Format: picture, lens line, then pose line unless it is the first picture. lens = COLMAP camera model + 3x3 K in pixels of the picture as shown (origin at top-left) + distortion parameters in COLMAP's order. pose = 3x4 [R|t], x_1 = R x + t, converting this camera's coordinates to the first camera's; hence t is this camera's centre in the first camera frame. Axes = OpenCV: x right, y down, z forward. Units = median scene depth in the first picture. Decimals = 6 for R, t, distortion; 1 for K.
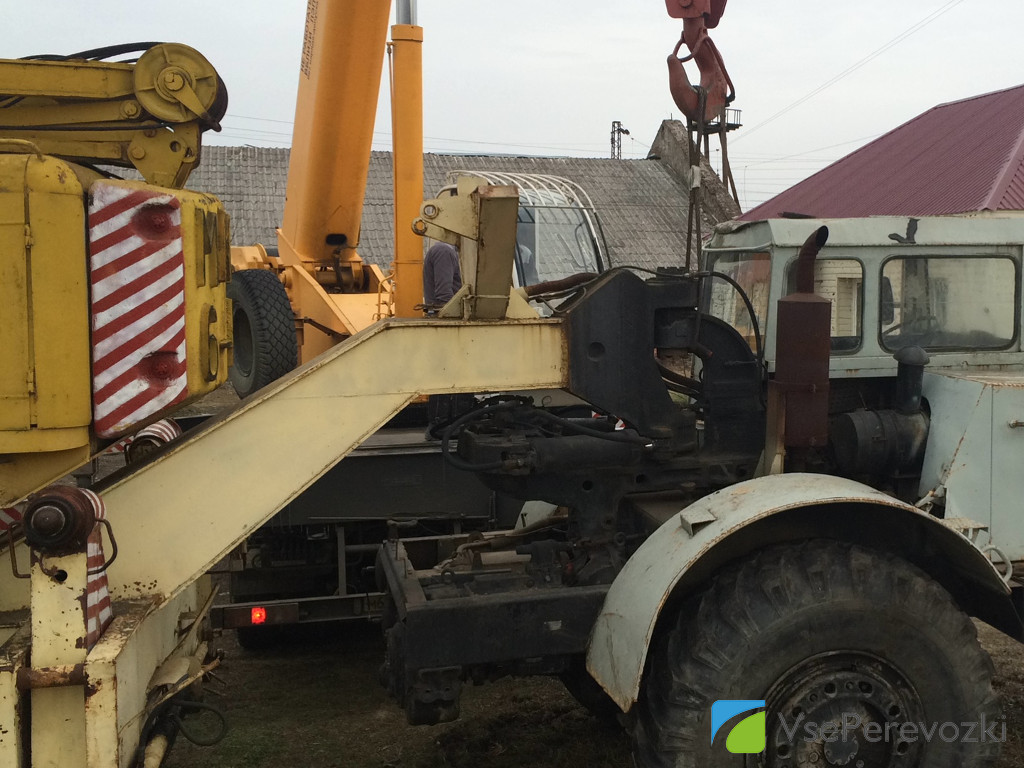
lens RADIAL K [[1199.5, 0, 662.0], [0, 1199.5, 414.5], [0, 0, 1]] dist [0.009350, 0.026173]
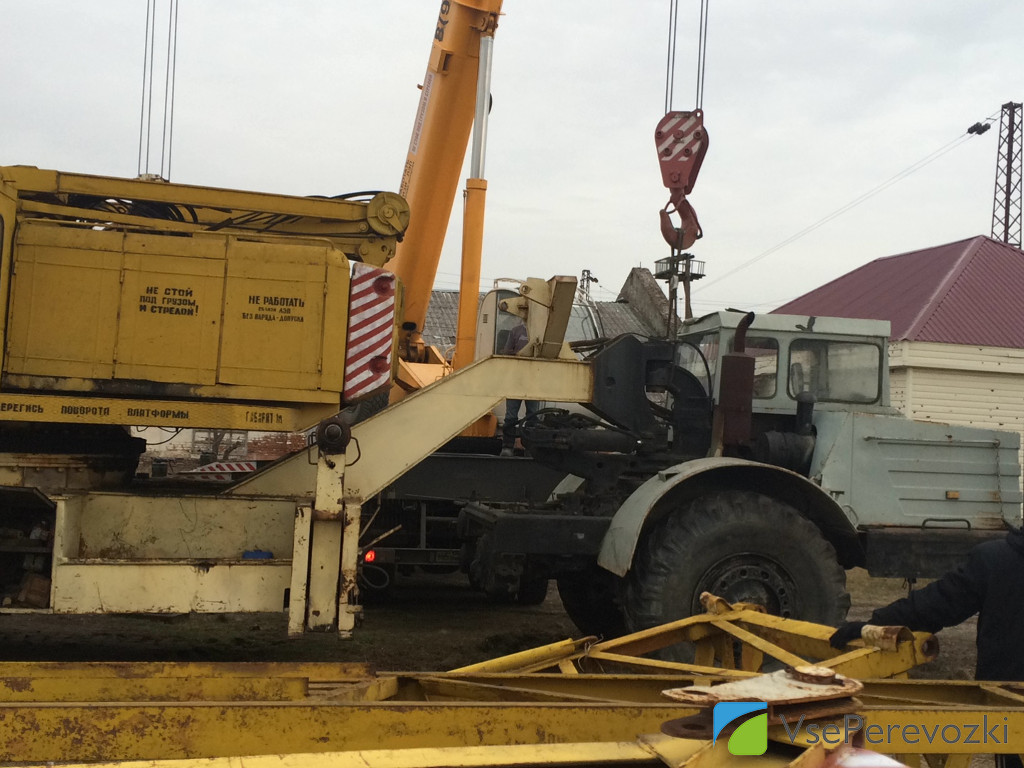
lens RADIAL K [[1309.4, 0, 540.9], [0, 1309.4, 415.0], [0, 0, 1]] dist [0.059942, 0.025294]
pose [[0.997227, 0.050651, -0.054520, -0.053165], [-0.057285, 0.990128, -0.127929, 0.243990], [0.047502, 0.130697, 0.990284, -0.834766]]
